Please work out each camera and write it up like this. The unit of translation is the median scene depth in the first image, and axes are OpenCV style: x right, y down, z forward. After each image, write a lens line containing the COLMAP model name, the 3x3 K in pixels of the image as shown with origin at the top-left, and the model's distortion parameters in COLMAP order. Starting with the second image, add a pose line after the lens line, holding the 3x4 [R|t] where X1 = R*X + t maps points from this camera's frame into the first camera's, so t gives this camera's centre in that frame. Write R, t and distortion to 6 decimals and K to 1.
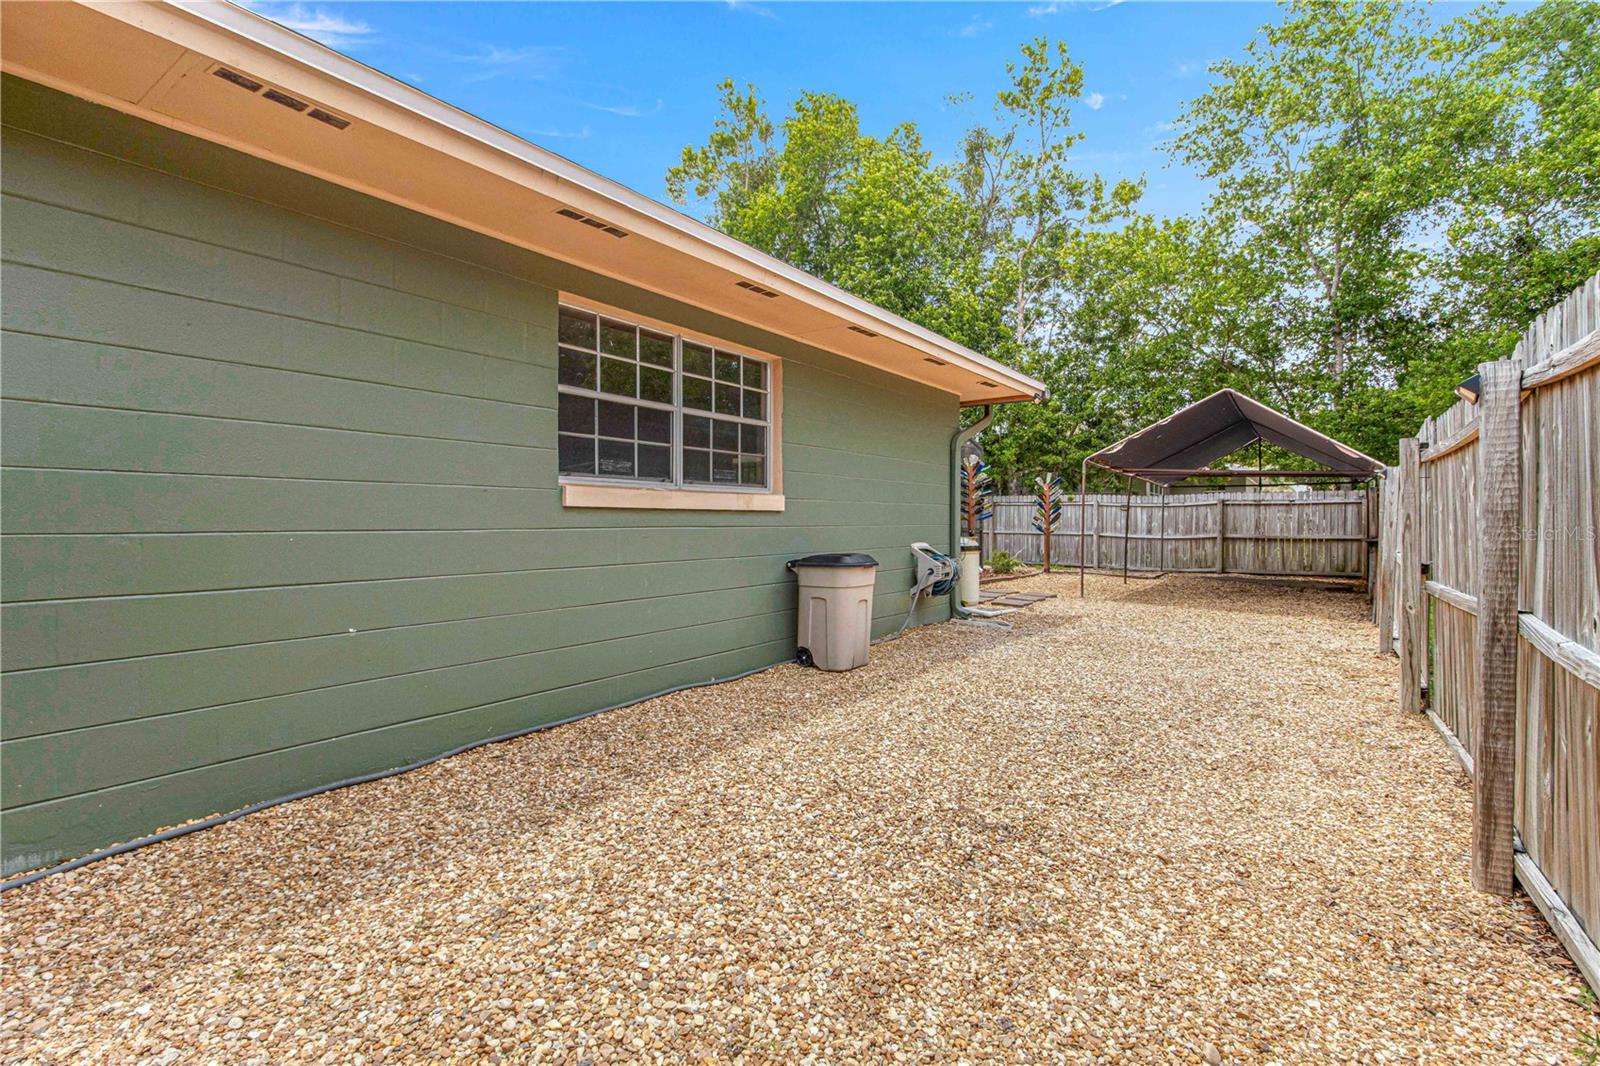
lens RADIAL K [[753.3, 0, 801.5], [0, 753.3, 528.1], [0, 0, 1]] dist [0.017097, -0.010710]
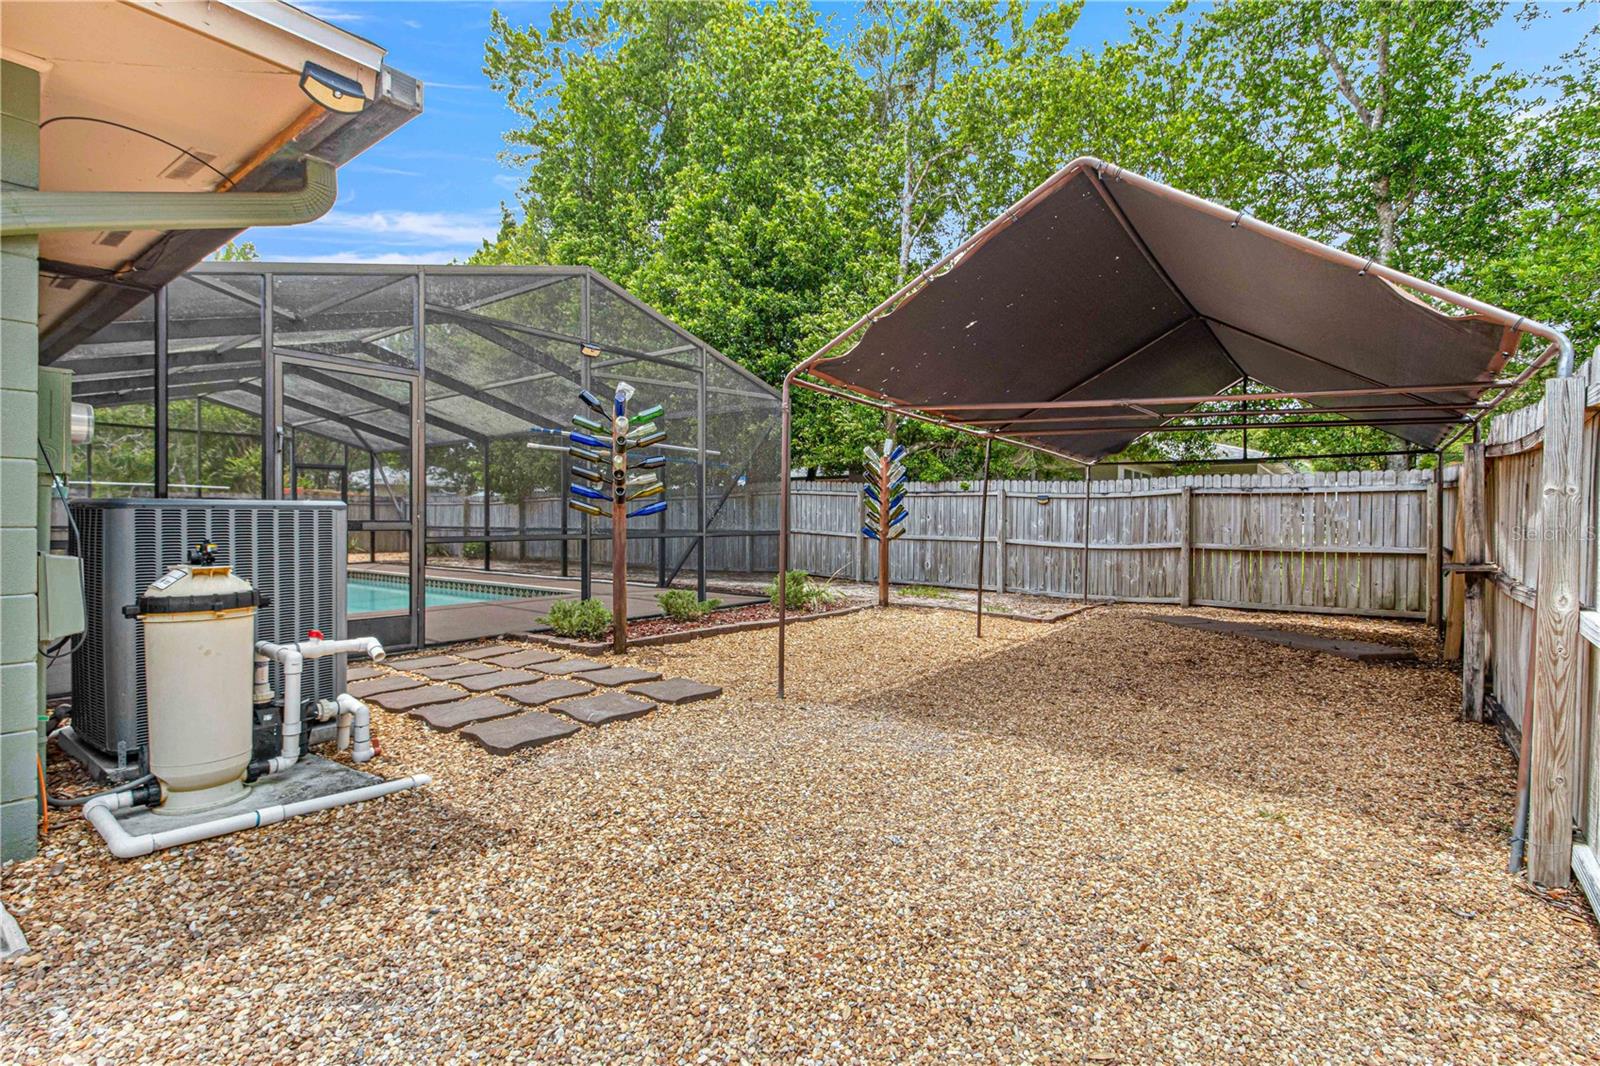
lens RADIAL K [[753.3, 0, 797.0], [0, 753.3, 531.3], [0, 0, 1]] dist [0.017097, -0.010710]
pose [[0.999051, 0.006246, -0.043095, 0.271812], [-0.005943, 0.999957, 0.007151, -0.004048], [0.043138, -0.006888, 0.999045, 0.383160]]
